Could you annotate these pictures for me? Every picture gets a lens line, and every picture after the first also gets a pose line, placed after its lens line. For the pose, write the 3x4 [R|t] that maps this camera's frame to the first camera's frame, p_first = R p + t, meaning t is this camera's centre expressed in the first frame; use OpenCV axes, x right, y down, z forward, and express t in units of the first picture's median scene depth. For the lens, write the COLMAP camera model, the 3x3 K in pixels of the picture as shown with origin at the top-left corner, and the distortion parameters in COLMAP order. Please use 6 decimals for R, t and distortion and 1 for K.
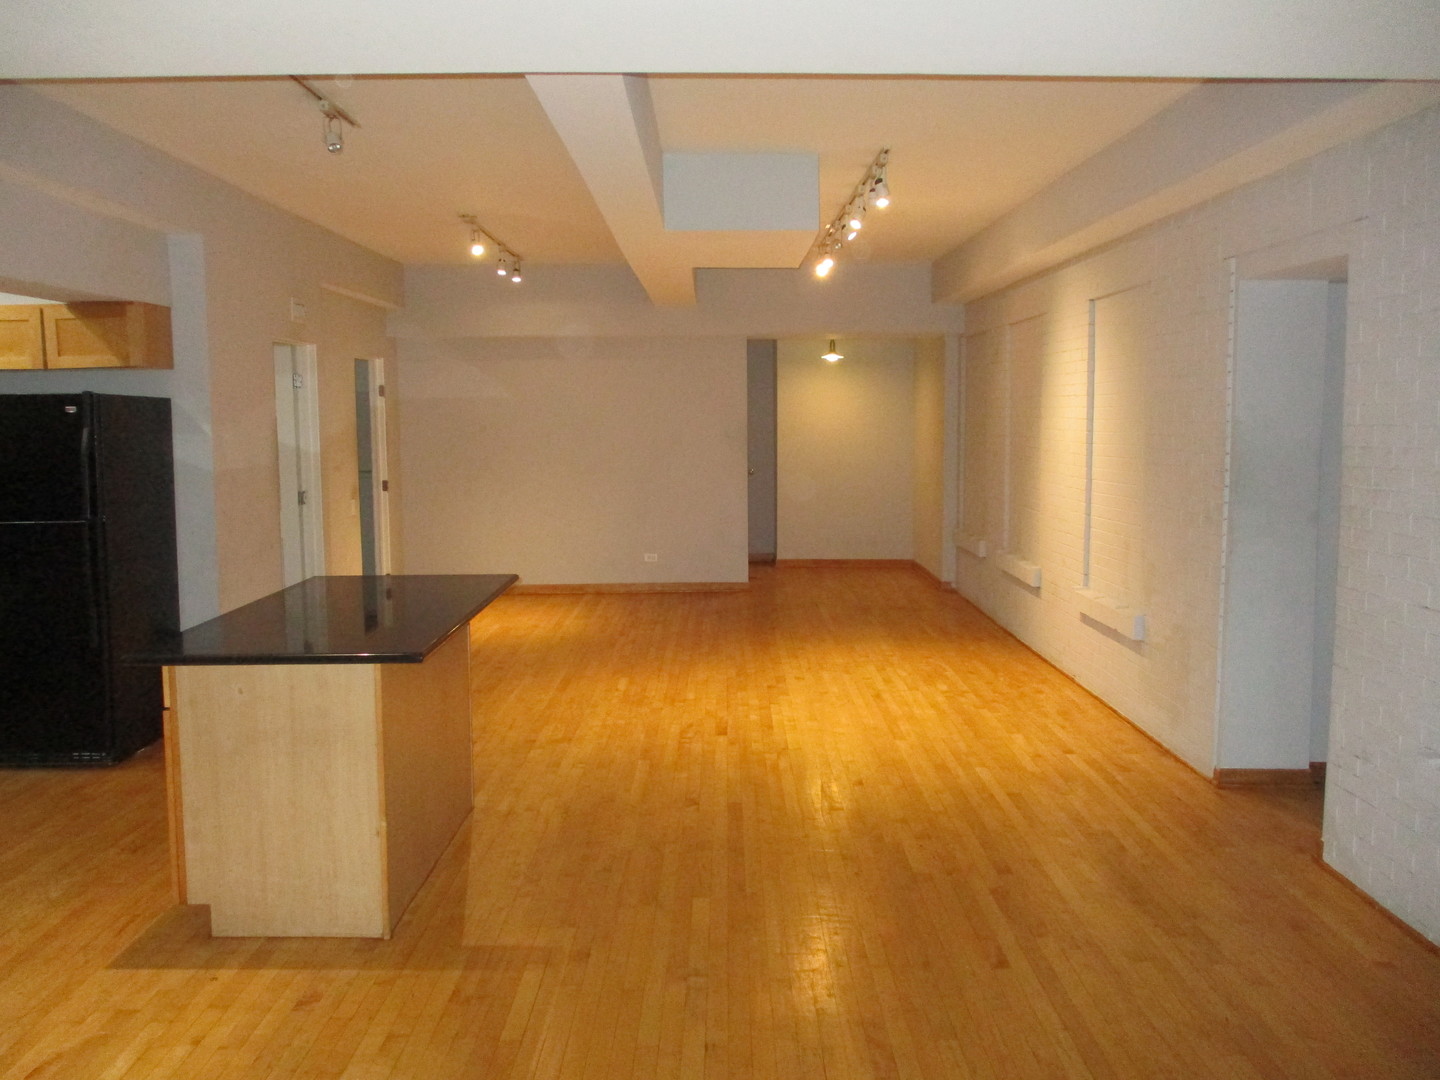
lens RADIAL K [[1231.4, 0, 717.4], [0, 1231.4, 531.1], [0, 0, 1]] dist [-0.064618, -0.000591]
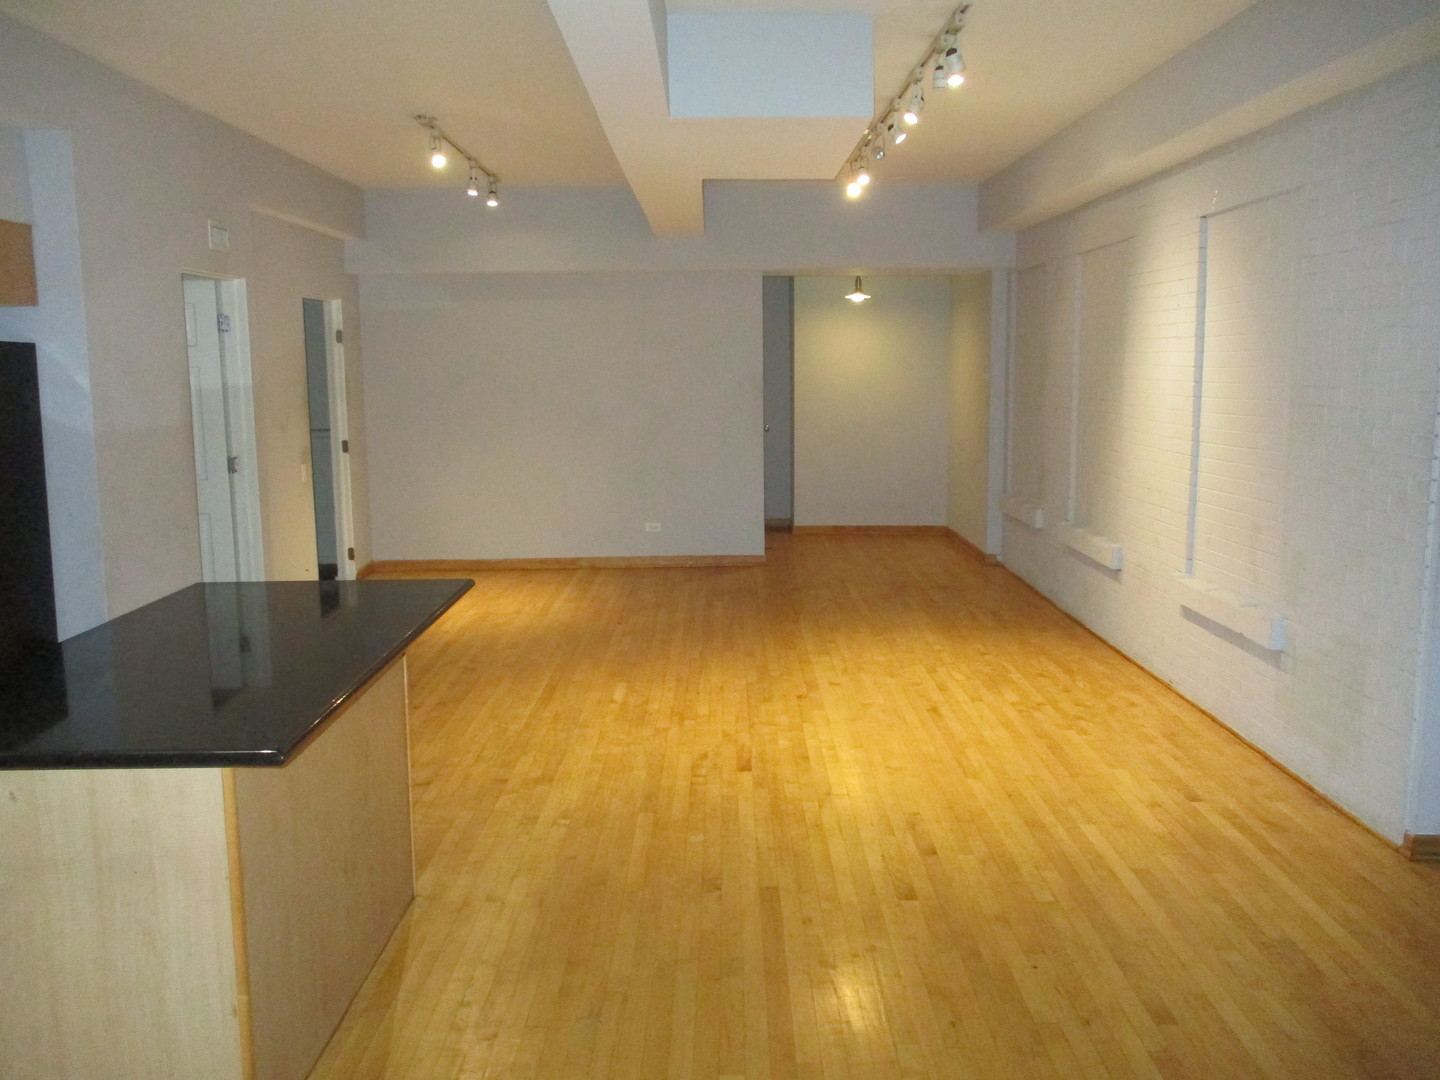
lens RADIAL K [[1231.4, 0, 732.5], [0, 1231.4, 542.3], [0, 0, 1]] dist [-0.064618, -0.000591]
pose [[0.999935, -0.003948, 0.010730, -0.010796], [0.003413, 0.998774, 0.049390, -0.016905], [-0.010912, -0.049350, 0.998722, 0.197322]]
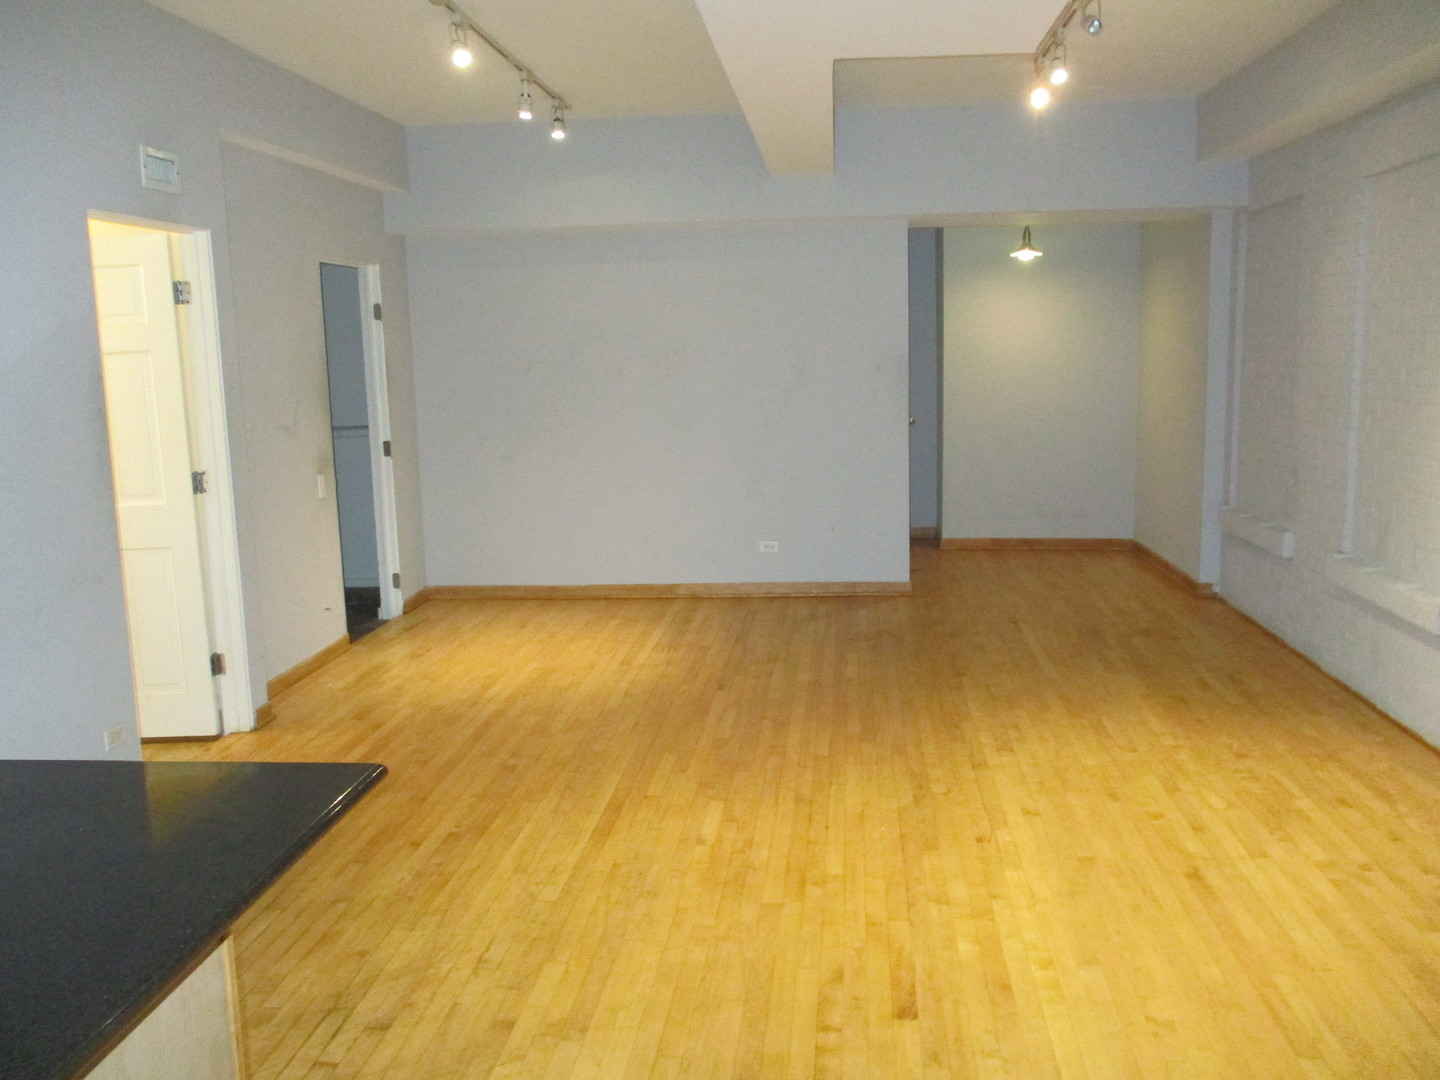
lens RADIAL K [[1231.4, 0, 732.6], [0, 1231.4, 545.4], [0, 0, 1]] dist [-0.064618, -0.000591]
pose [[0.995916, -0.001826, -0.090265, -0.017928], [0.007863, 0.997750, 0.066575, -0.040600], [0.089940, -0.067012, 0.993690, 0.483134]]
